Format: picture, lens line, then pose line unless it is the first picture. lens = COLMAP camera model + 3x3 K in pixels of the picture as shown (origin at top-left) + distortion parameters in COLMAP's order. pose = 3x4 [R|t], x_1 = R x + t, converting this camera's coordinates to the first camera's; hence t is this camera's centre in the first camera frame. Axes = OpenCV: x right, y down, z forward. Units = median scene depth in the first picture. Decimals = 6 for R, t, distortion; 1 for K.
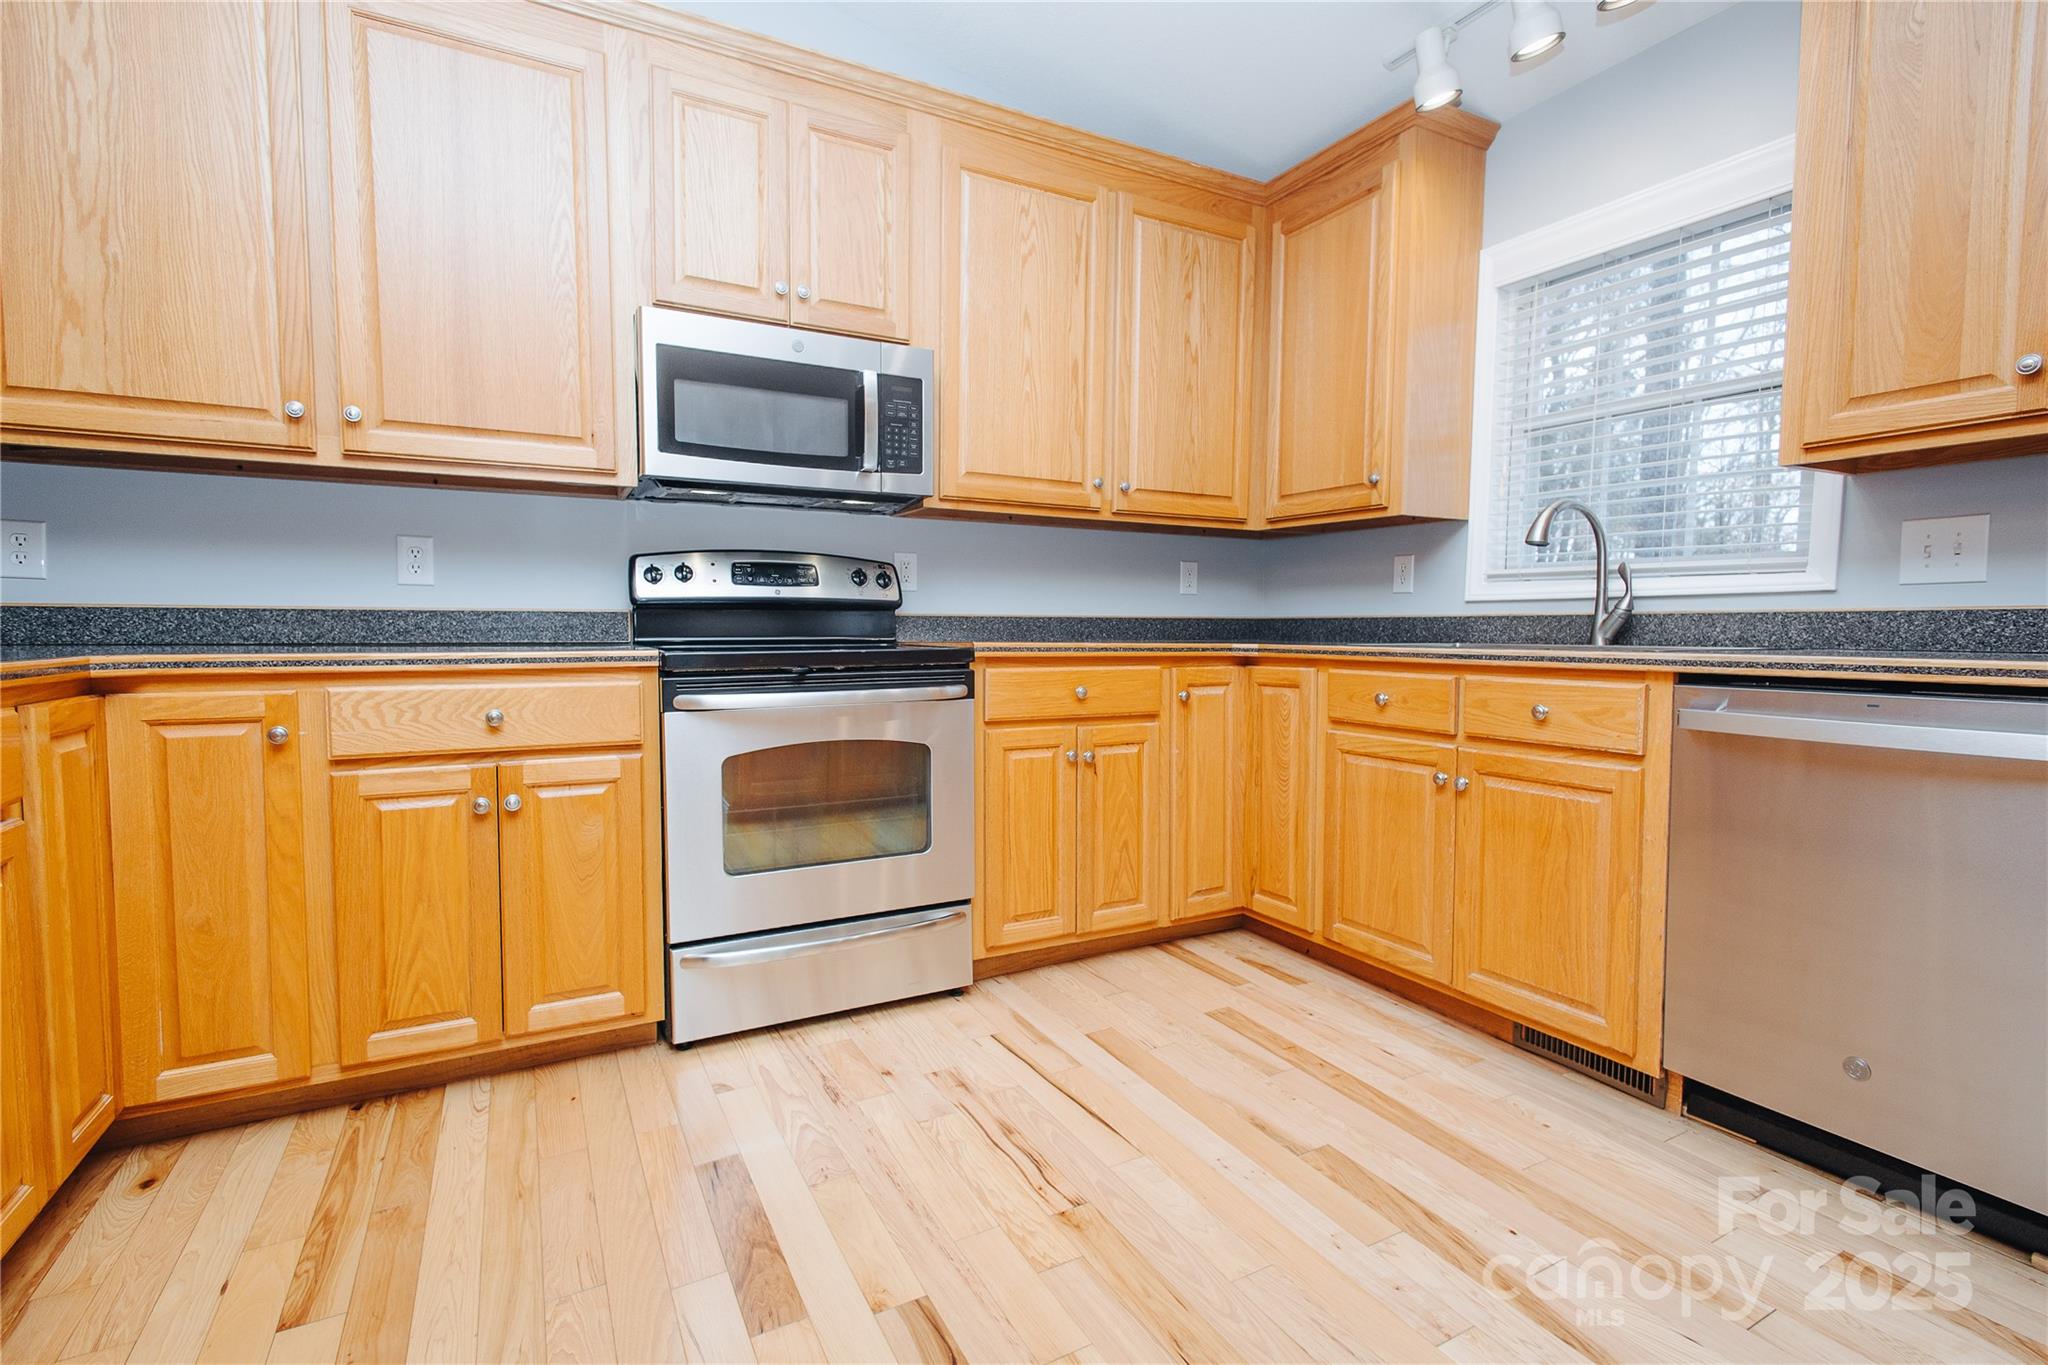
lens RADIAL K [[964.7, 0, 1024.0], [0, 964.7, 682.5], [0, 0, 1]] dist [0.012497, -0.000770]
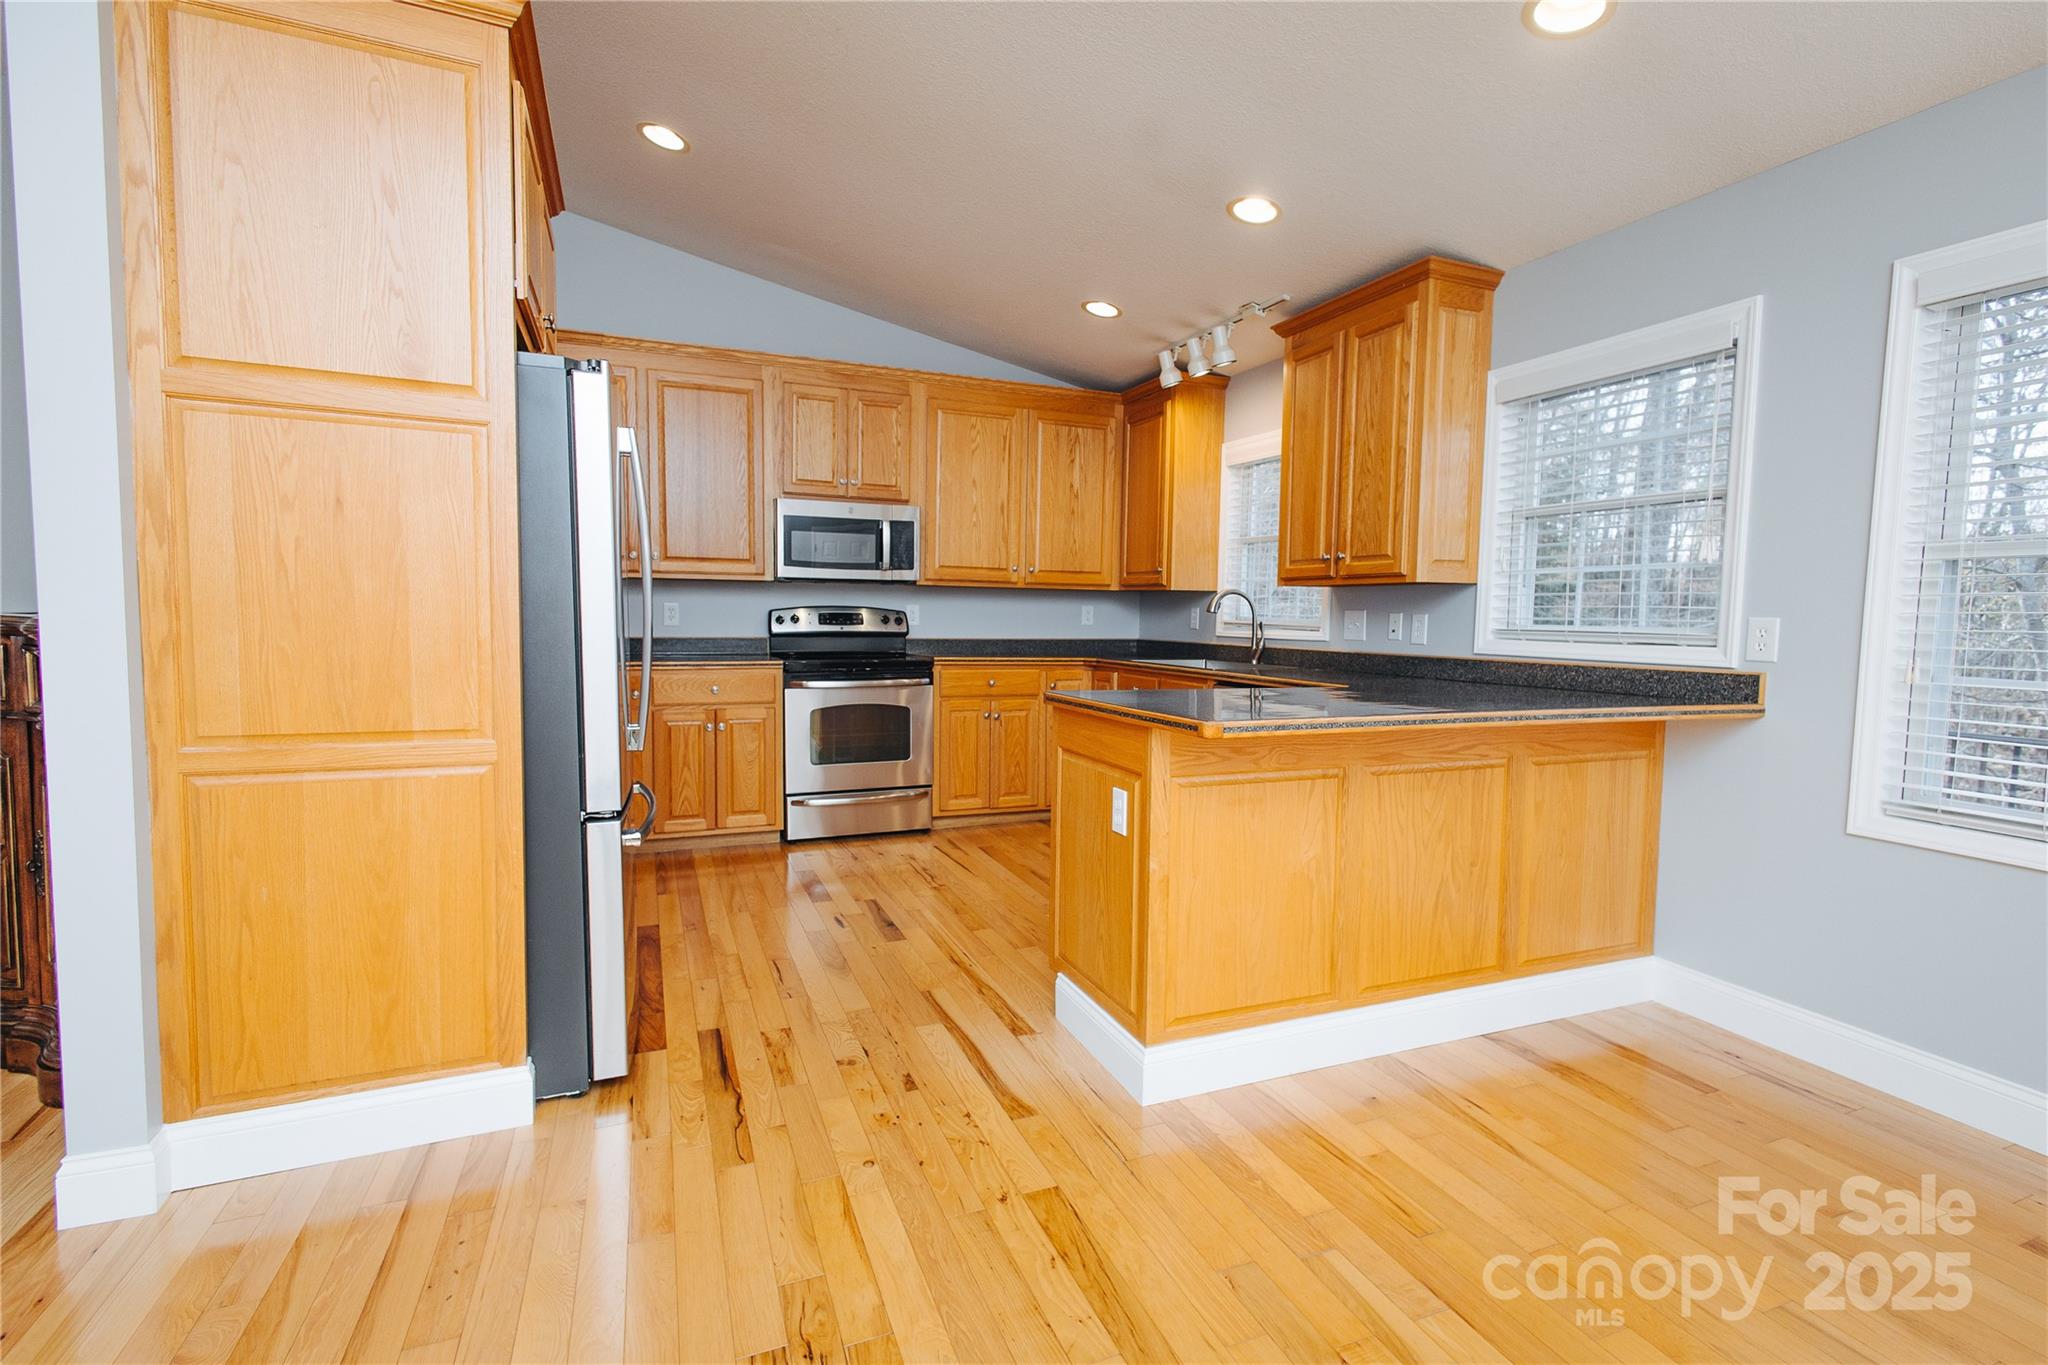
lens RADIAL K [[964.7, 0, 1024.0], [0, 964.7, 682.5], [0, 0, 1]] dist [0.012497, -0.000770]
pose [[0.993759, 0.016335, -0.110347, 0.342940], [-0.015229, 0.999825, 0.010863, -0.012781], [0.110505, -0.009115, 0.993834, -0.938192]]
